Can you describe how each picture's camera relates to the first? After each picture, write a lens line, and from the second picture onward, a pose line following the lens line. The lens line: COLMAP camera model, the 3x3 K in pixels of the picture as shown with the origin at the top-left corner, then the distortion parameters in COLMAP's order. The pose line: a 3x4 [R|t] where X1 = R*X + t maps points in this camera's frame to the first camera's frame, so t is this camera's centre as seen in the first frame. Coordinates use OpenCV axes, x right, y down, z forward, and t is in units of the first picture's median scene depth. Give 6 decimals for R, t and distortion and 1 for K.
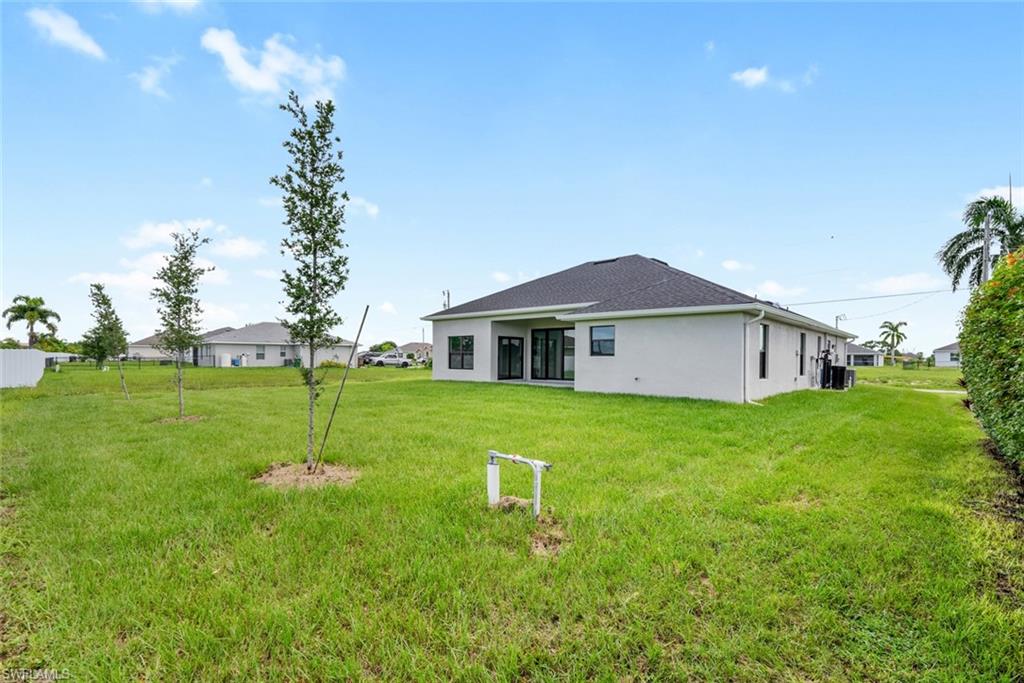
lens RADIAL K [[440.9, 0, 510.5], [0, 440.9, 347.5], [0, 0, 1]] dist [0.000003, -0.000163]
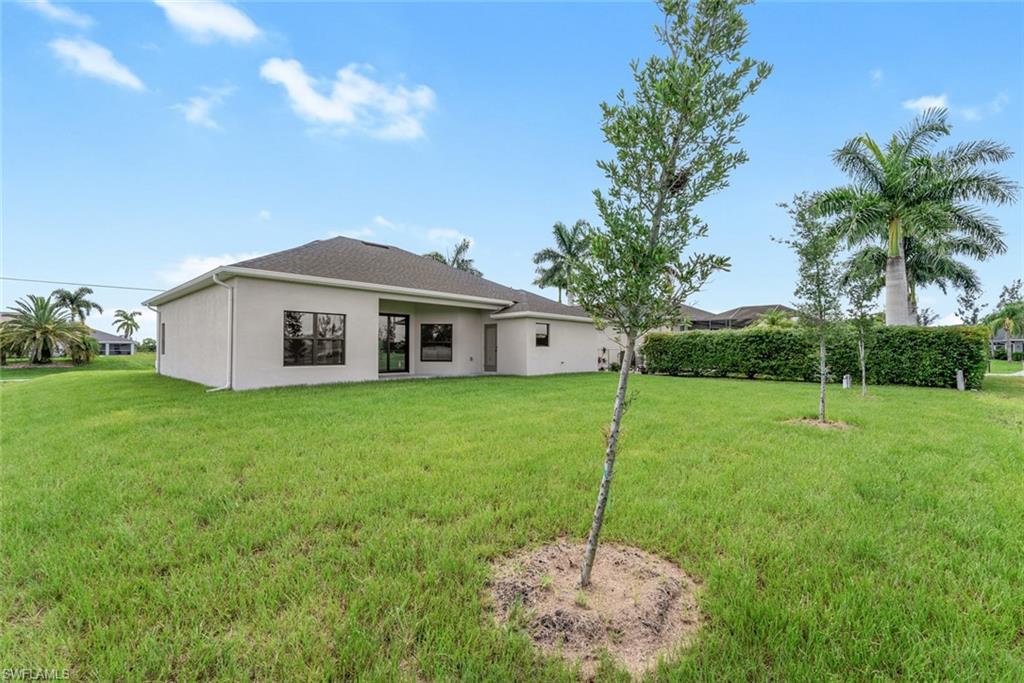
lens RADIAL K [[440.9, 0, 510.5], [0, 440.9, 347.5], [0, 0, 1]] dist [0.000003, -0.000163]
pose [[0.015552, 0.000710, 0.999879, -0.785176], [-0.026050, 0.999661, -0.000305, 0.017306], [-0.999540, -0.026042, 0.015565, 0.756120]]
